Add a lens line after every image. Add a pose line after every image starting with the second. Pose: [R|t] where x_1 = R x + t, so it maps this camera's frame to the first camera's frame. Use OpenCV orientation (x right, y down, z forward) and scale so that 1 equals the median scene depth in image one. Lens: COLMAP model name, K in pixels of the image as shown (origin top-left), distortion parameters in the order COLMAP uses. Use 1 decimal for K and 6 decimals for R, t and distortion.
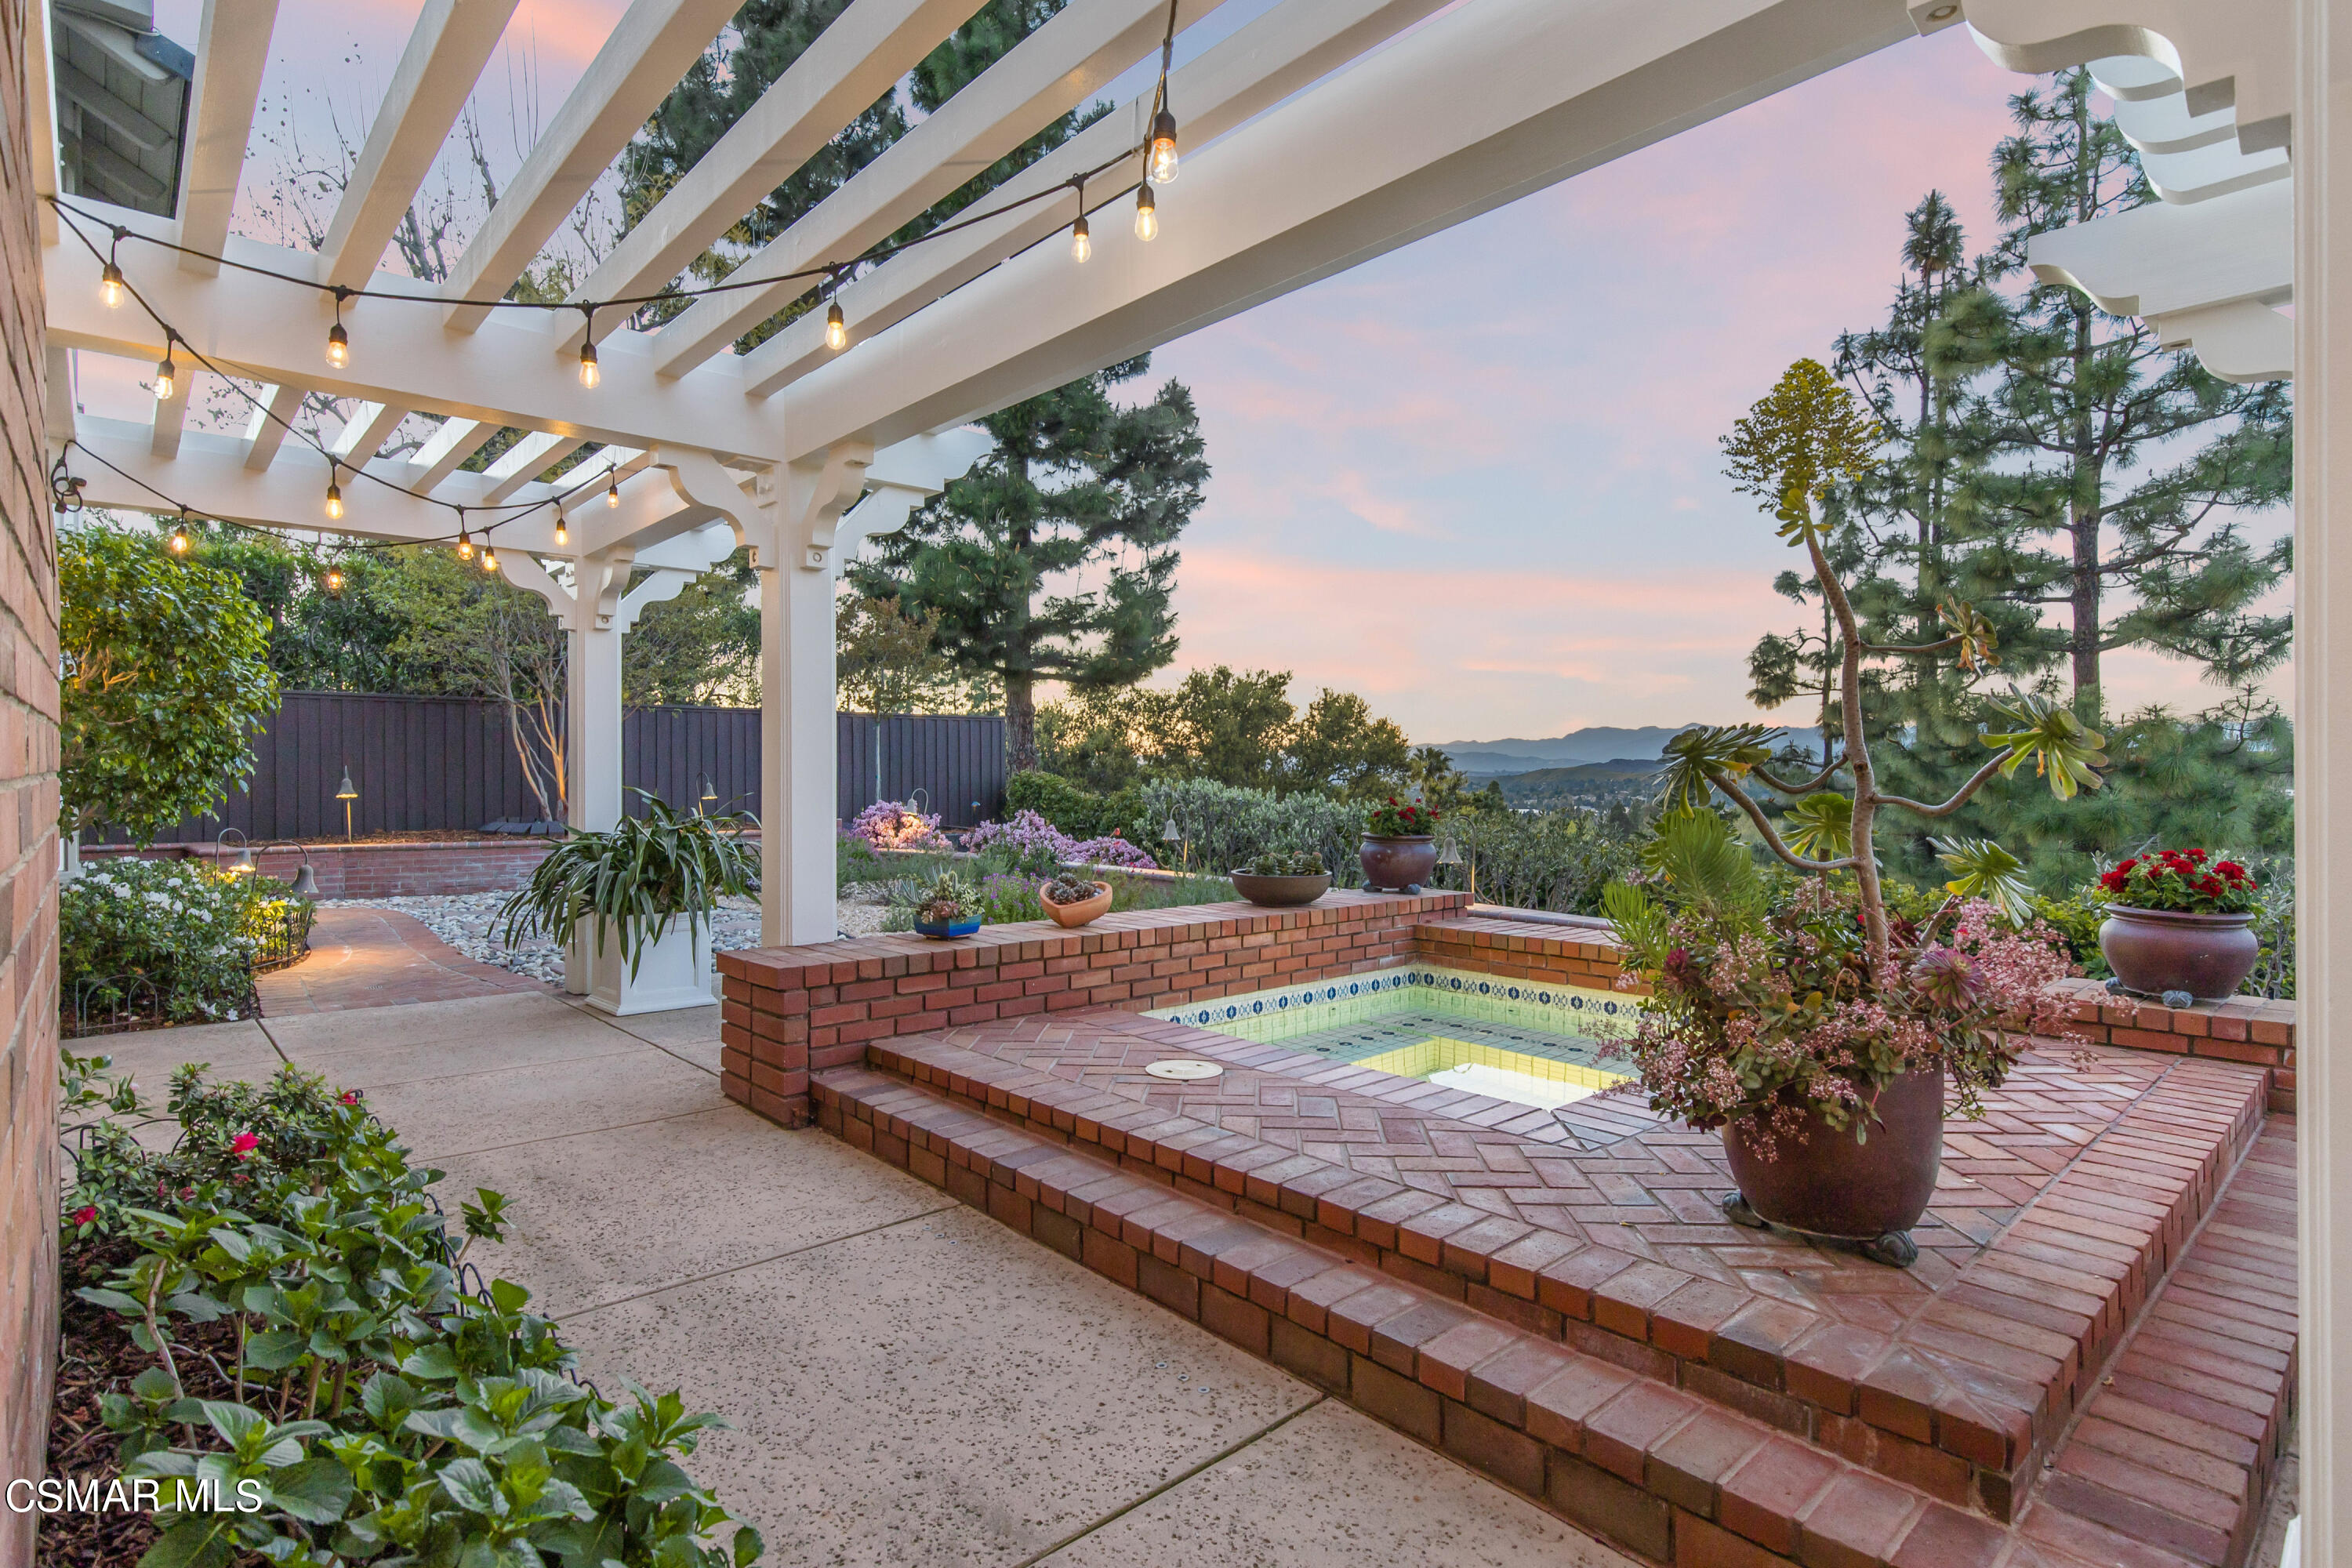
lens RADIAL K [[1191.4, 0, 1156.5], [0, 1191.4, 784.7], [0, 0, 1]] dist [-0.003438, -0.001201]
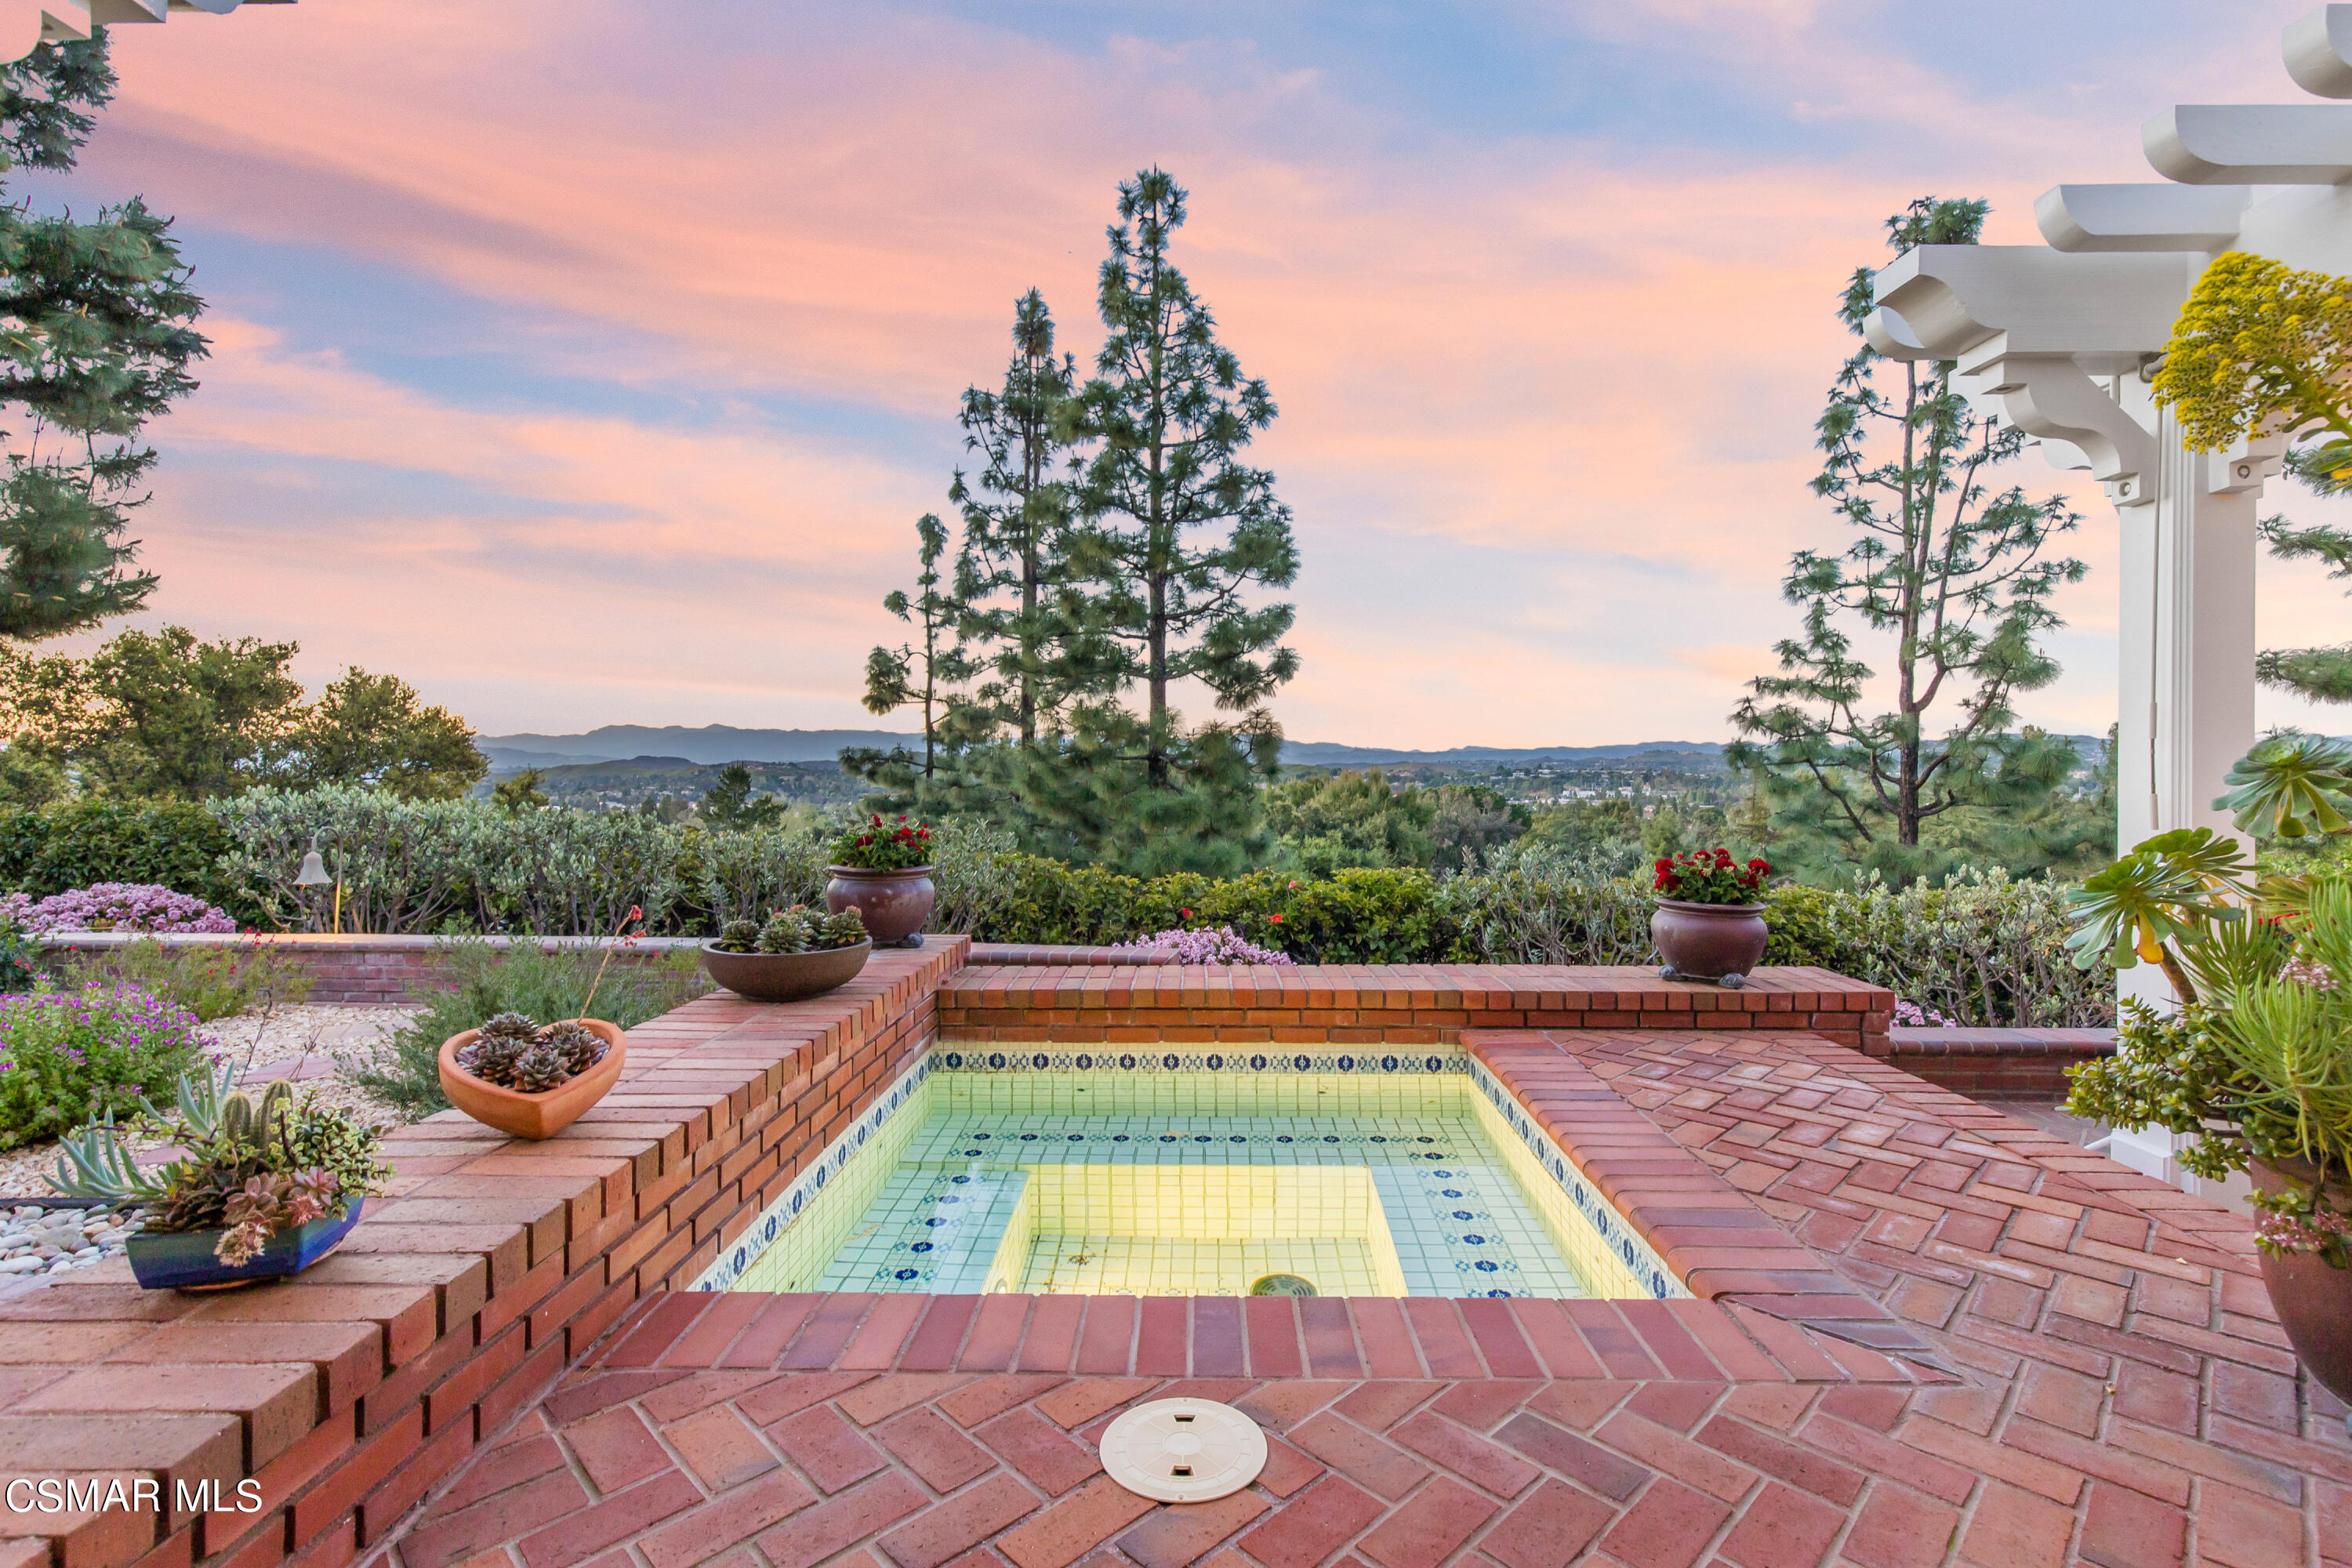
lens RADIAL K [[1089.5, 0, 1186.2], [0, 1089.5, 771.0], [0, 0, 1]] dist [0.015994, -0.000519]
pose [[0.671858, 0.000087, 0.740680, -0.053253], [0.006174, 0.999965, -0.005718, -0.003634], [-0.740655, 0.008414, 0.671833, 0.130817]]
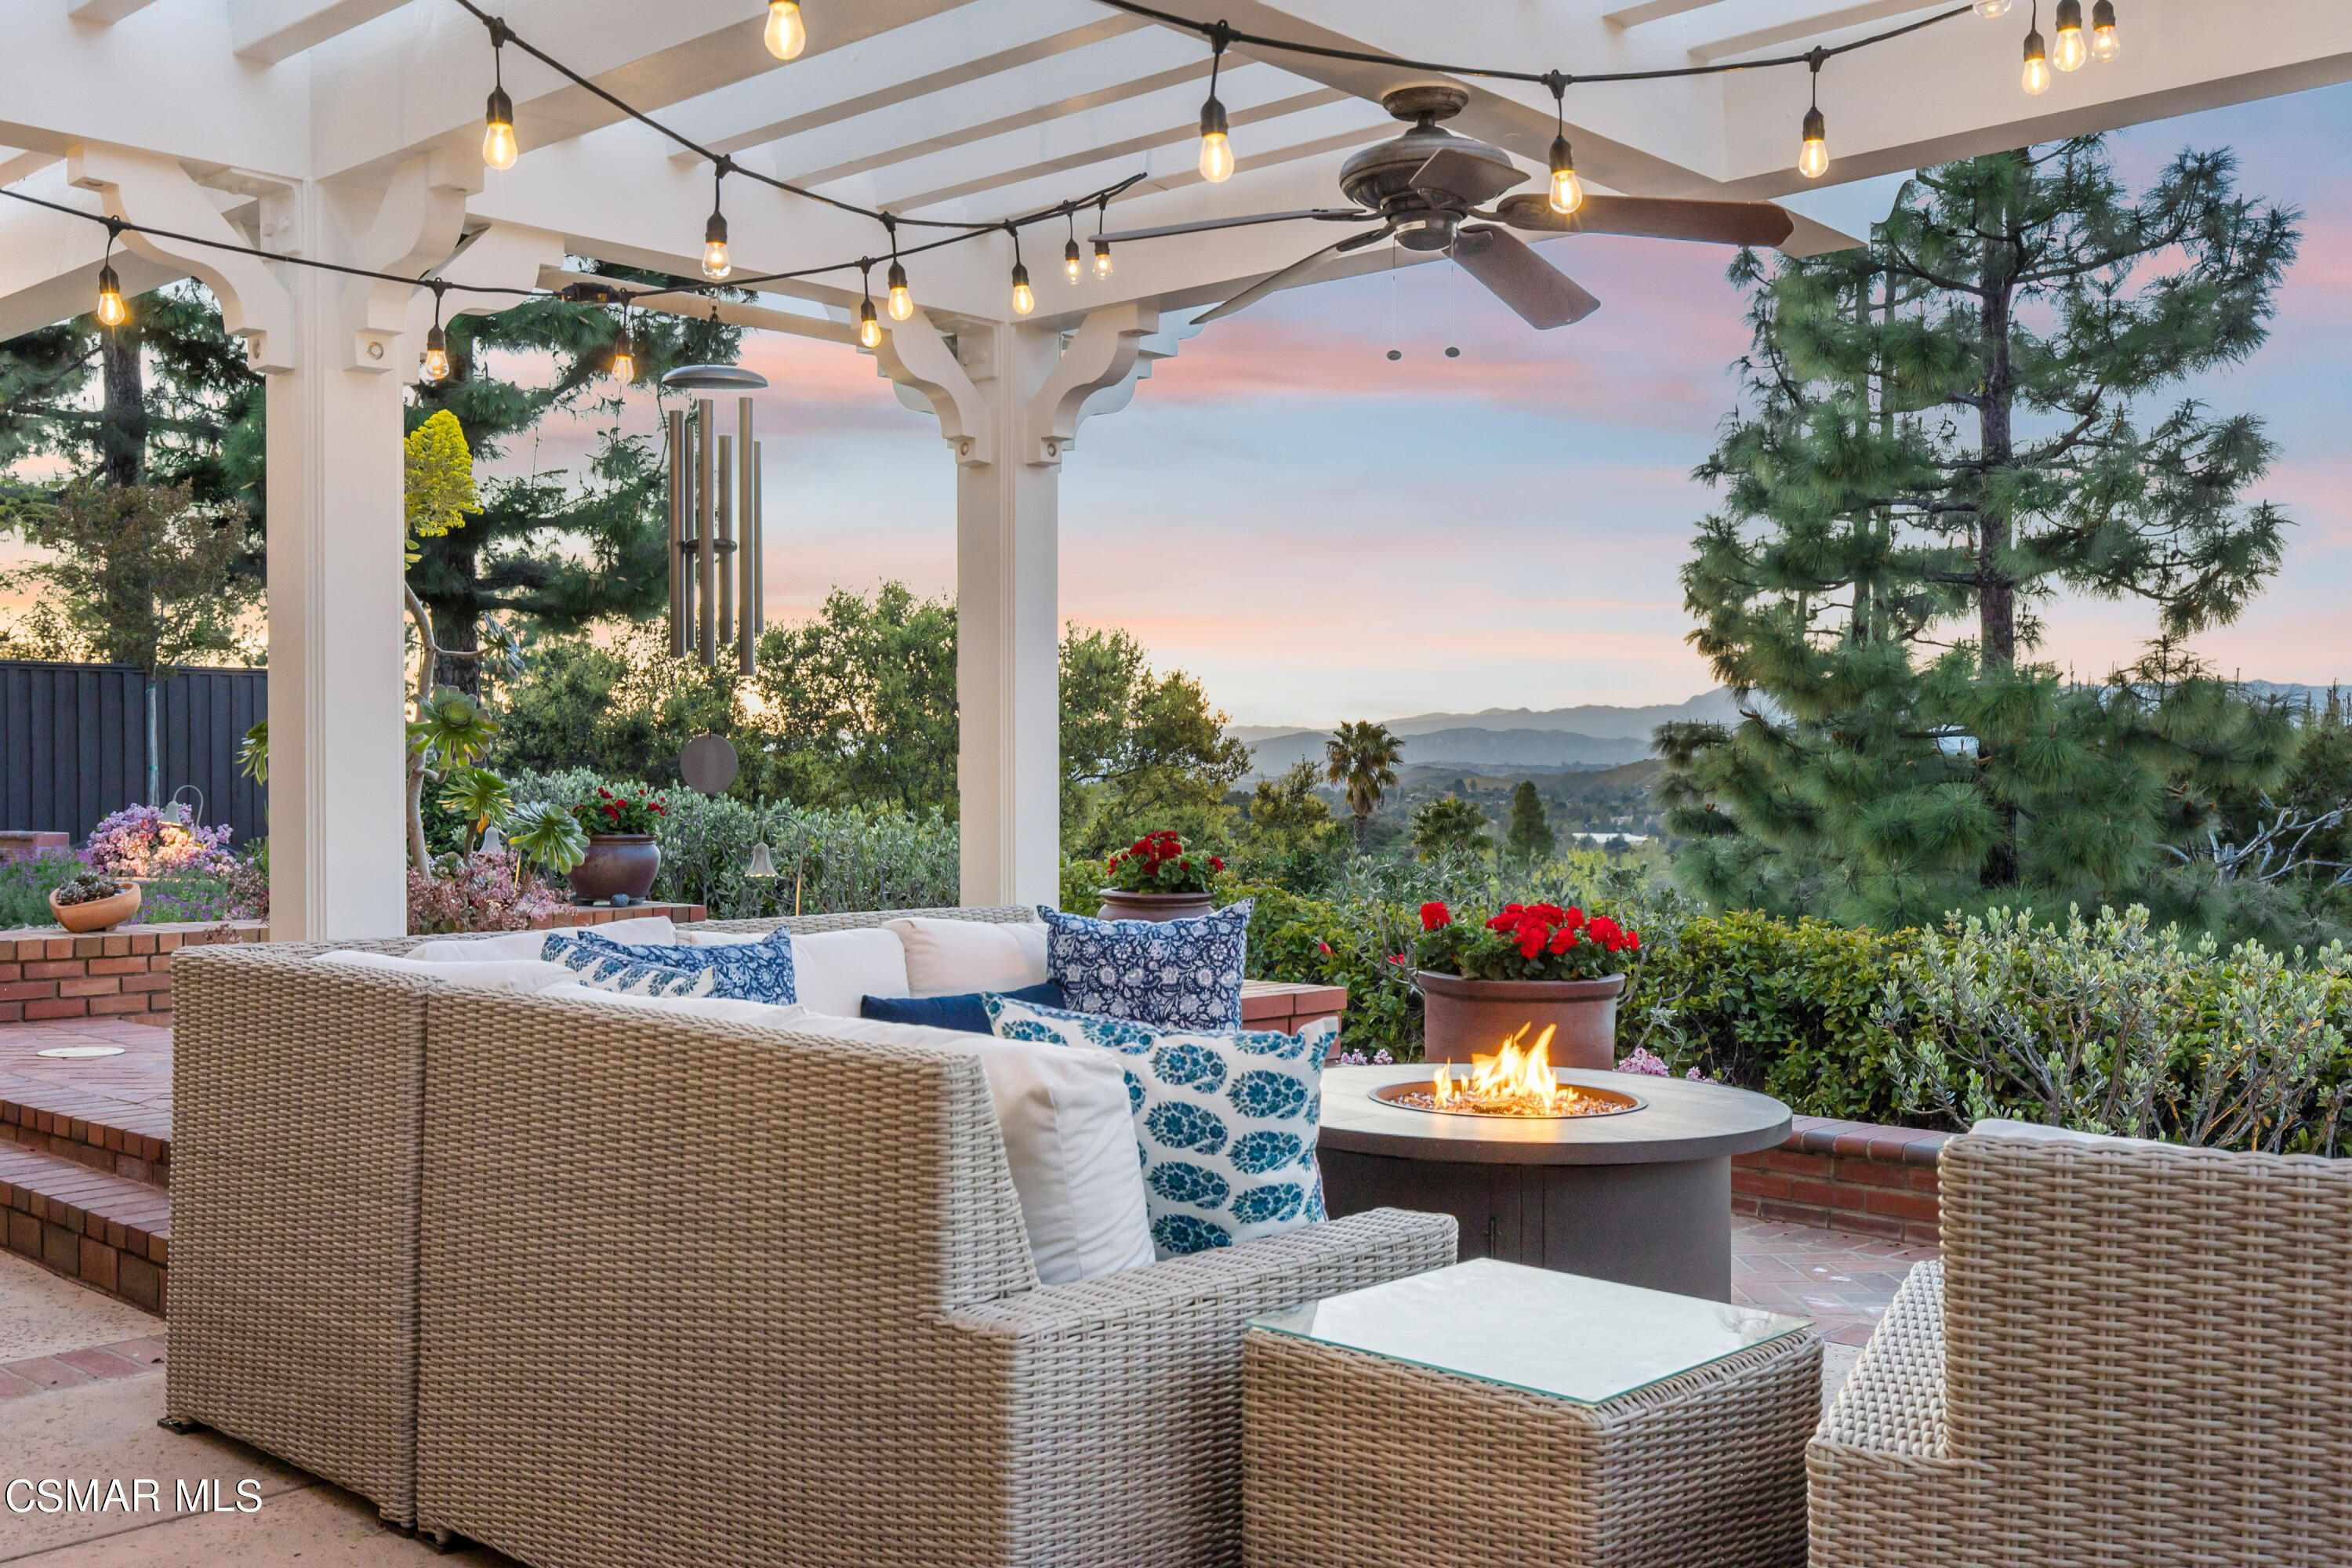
lens RADIAL K [[2236.6, 0, 1180.9], [0, 2236.6, 787.7], [0, 0, 1]] dist [0.004674, 0.000000]
pose [[0.994307, -0.001228, 0.106545, 0.134599], [0.001365, 0.999998, -0.001208, 0.004533], [-0.106543, 0.001346, 0.994307, -0.172349]]
